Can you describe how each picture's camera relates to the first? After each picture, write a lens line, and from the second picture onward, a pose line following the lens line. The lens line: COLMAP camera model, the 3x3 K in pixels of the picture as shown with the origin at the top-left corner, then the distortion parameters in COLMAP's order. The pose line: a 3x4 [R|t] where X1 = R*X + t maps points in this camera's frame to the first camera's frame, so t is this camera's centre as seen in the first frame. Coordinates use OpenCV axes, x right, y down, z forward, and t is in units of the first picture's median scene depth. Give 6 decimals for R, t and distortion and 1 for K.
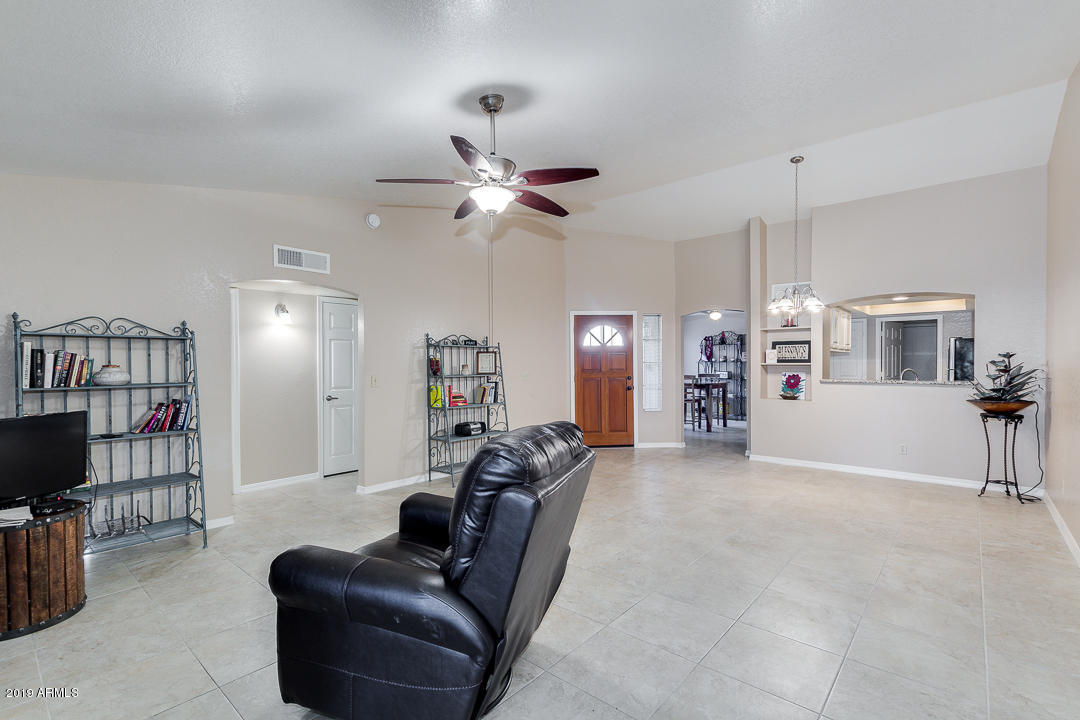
lens RADIAL K [[492.3, 0, 536.7], [0, 492.3, 368.1], [0, 0, 1]] dist [0.010027, -0.003978]
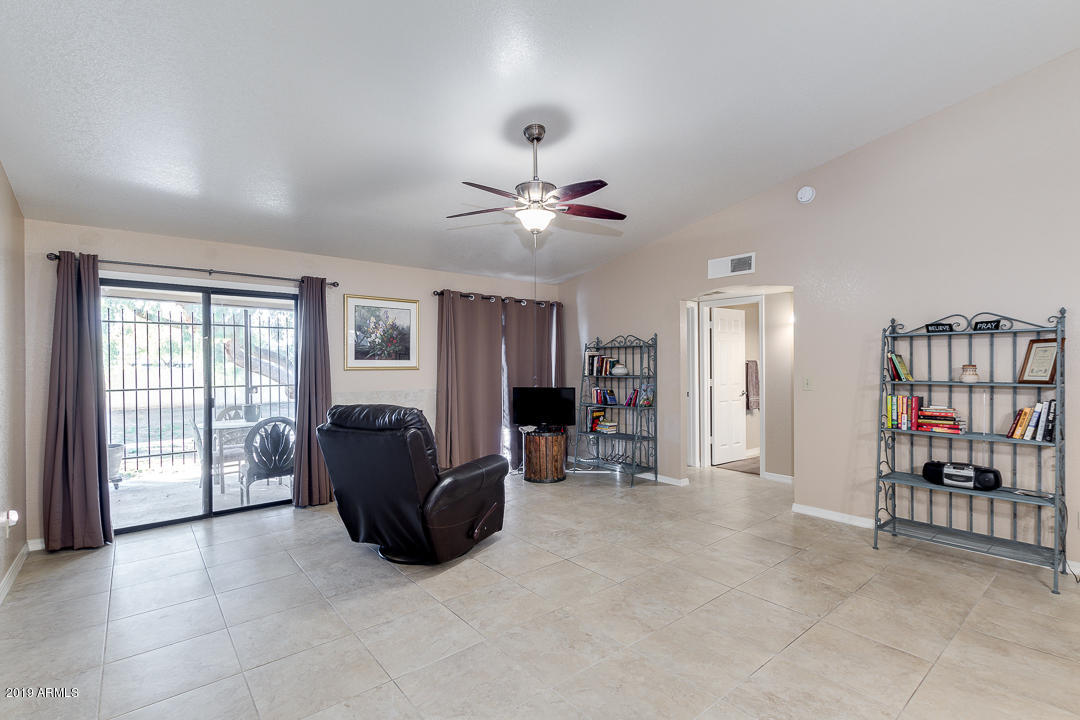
lens RADIAL K [[492.3, 0, 536.7], [0, 492.3, 364.0], [0, 0, 1]] dist [0.010027, -0.003978]
pose [[-0.163805, 0.005941, -0.986475, 0.687307], [-0.004884, 0.999965, 0.006833, -0.012474], [0.986481, 0.005938, -0.163771, 0.800901]]
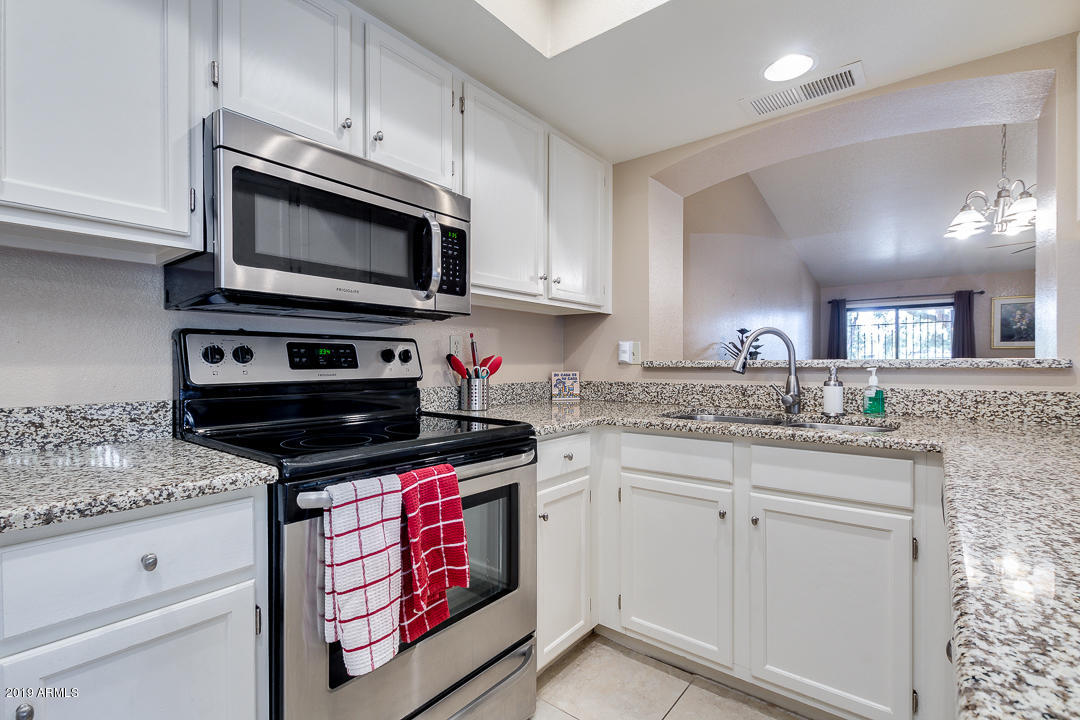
lens RADIAL K [[492.3, 0, 541.3], [0, 492.3, 367.1], [0, 0, 1]] dist [0.010027, -0.003978]
pose [[-0.998814, 0.008381, -0.047959, 1.267973], [0.007305, 0.999719, 0.022570, 0.025803], [0.048135, 0.022193, -0.998594, 1.816932]]
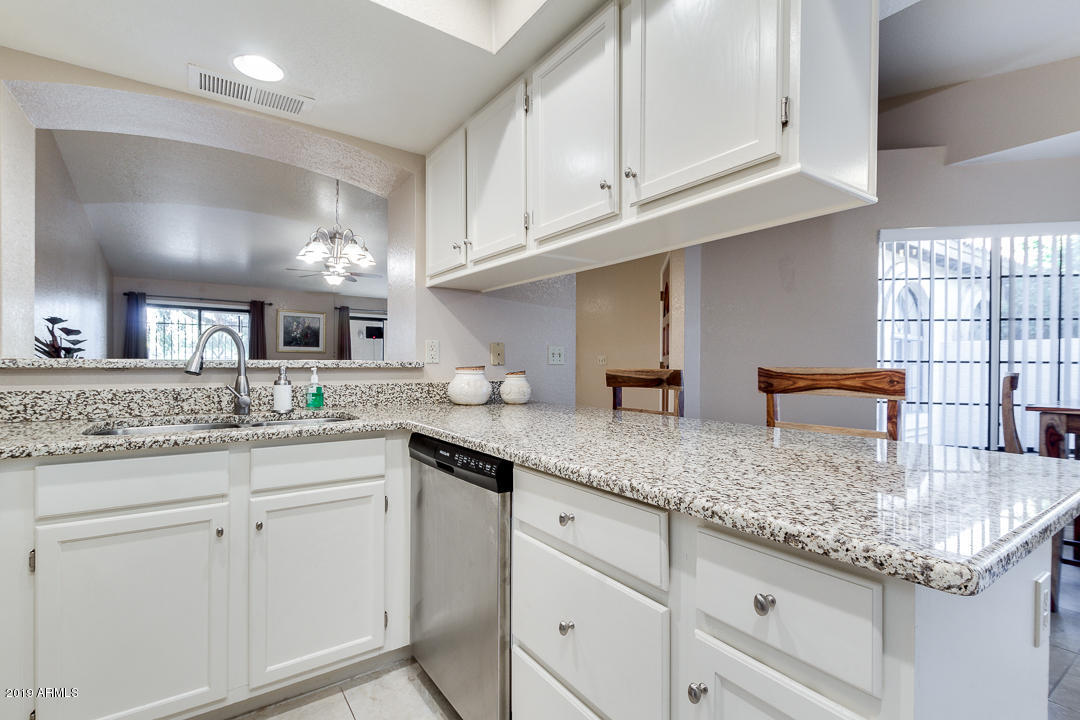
lens RADIAL K [[492.3, 0, 540.8], [0, 492.3, 367.5], [0, 0, 1]] dist [0.010027, -0.003978]
pose [[-0.236730, 0.011286, -0.971510, 1.382147], [-0.017702, 0.999716, 0.015927, 0.025967], [0.971414, 0.020968, -0.236463, 1.744888]]
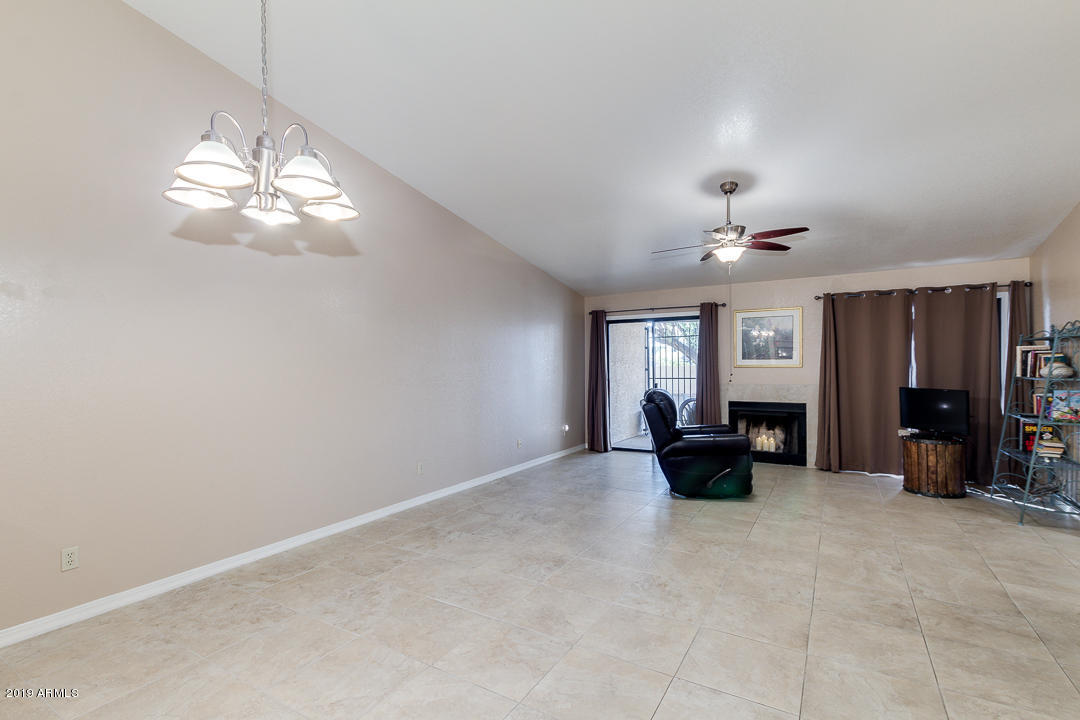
lens RADIAL K [[492.3, 0, 545.1], [0, 492.3, 365.1], [0, 0, 1]] dist [0.010027, -0.003978]
pose [[-0.982366, 0.013049, -0.186514, 0.490870], [0.010732, 0.999852, 0.013429, -0.021924], [0.186662, 0.011190, -0.982361, 1.582186]]
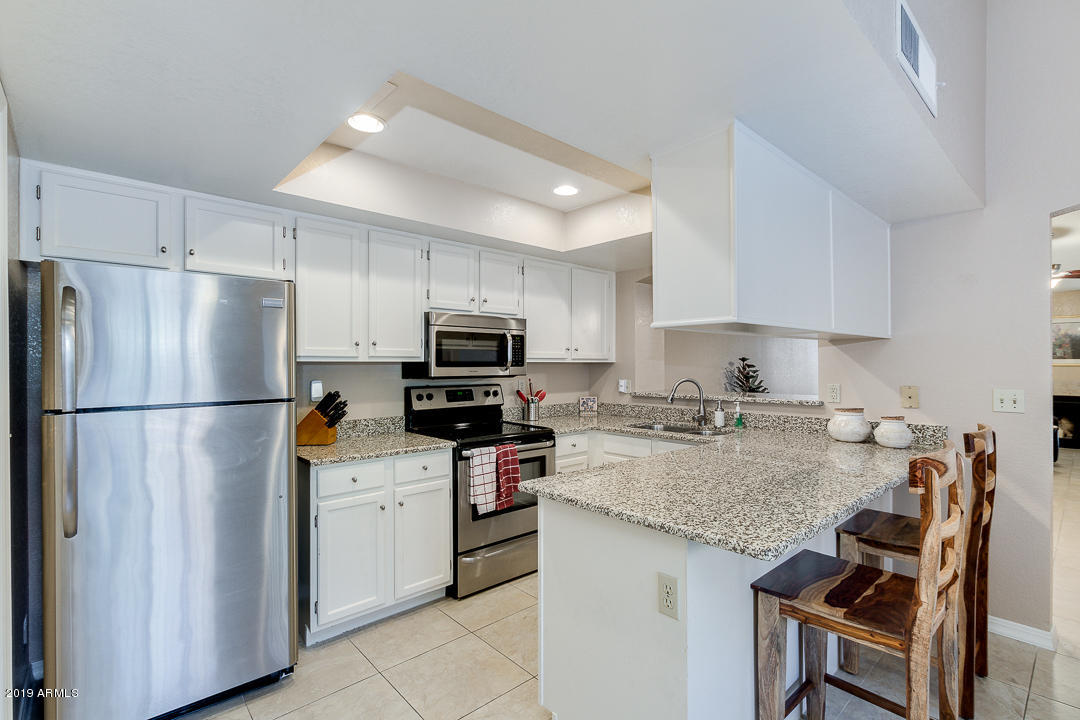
lens RADIAL K [[492.3, 0, 543.3], [0, 492.3, 365.3], [0, 0, 1]] dist [0.010027, -0.003978]
pose [[-0.994052, 0.008034, 0.108605, 1.191275], [0.009640, 0.999852, 0.014267, -0.033047], [-0.108475, 0.015229, -0.993983, 2.213928]]
